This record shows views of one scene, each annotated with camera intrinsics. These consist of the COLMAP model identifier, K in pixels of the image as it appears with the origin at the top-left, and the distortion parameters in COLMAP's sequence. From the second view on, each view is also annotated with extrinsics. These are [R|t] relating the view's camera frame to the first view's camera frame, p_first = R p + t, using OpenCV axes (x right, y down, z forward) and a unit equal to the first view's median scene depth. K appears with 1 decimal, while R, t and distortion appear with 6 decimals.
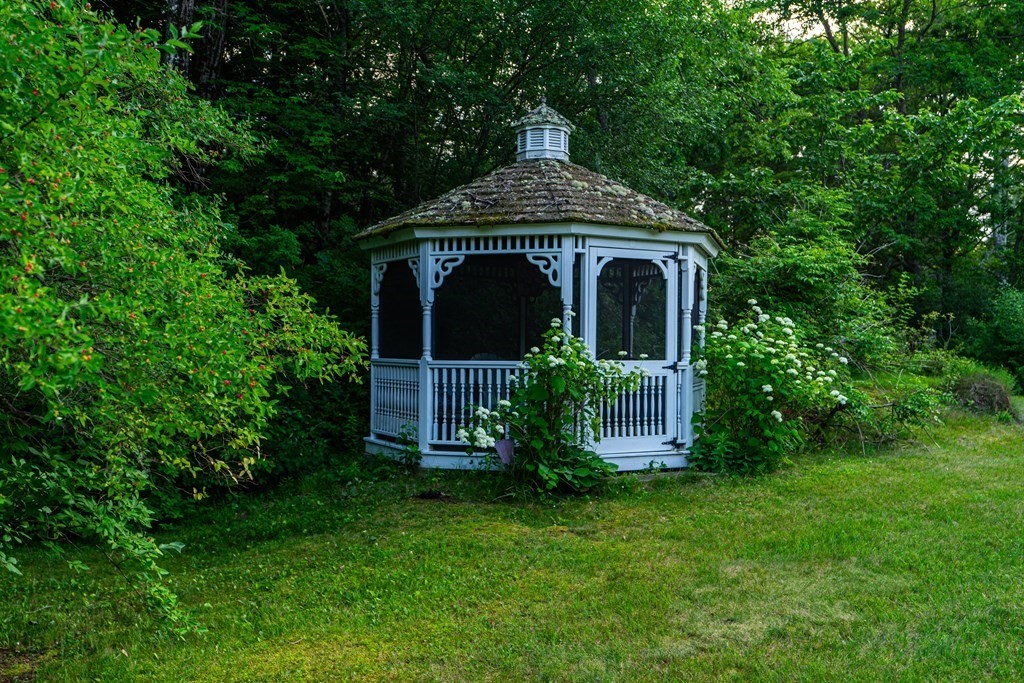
lens RADIAL K [[976.6, 0, 512.0], [0, 976.6, 341.5], [0, 0, 1]] dist [-0.003083, -0.000596]
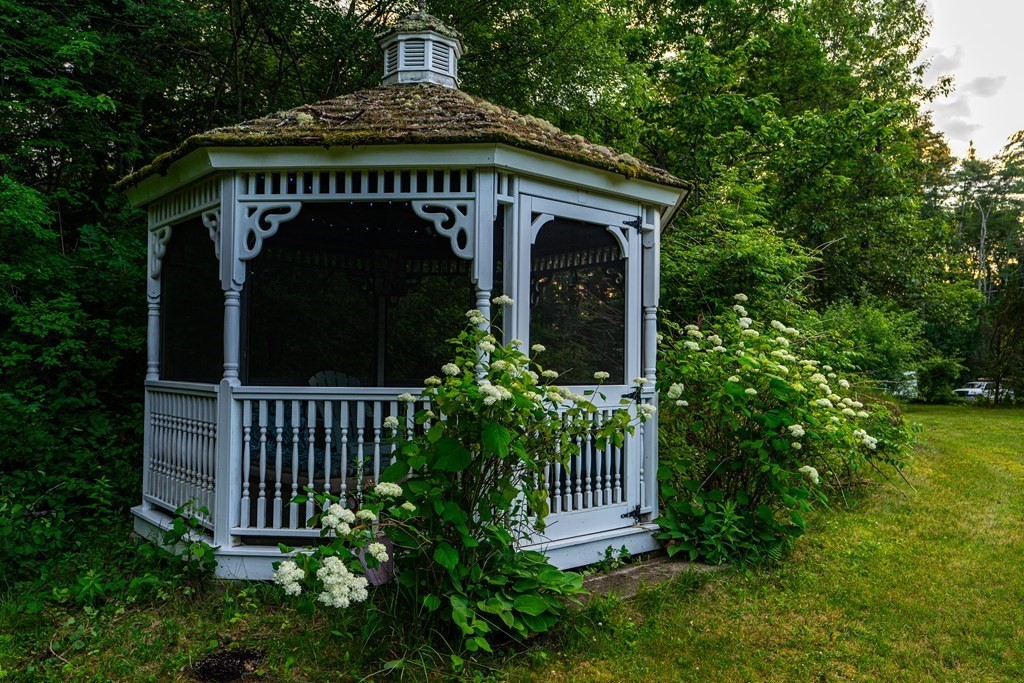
lens RADIAL K [[799.2, 0, 512.0], [0, 799.2, 341.5], [0, 0, 1]] dist [0.005597, 0.001438]
pose [[0.978803, 0.009024, 0.204605, -0.022715], [-0.004577, 0.999743, -0.022200, 0.003098], [-0.204752, 0.020793, 0.978593, 0.515623]]
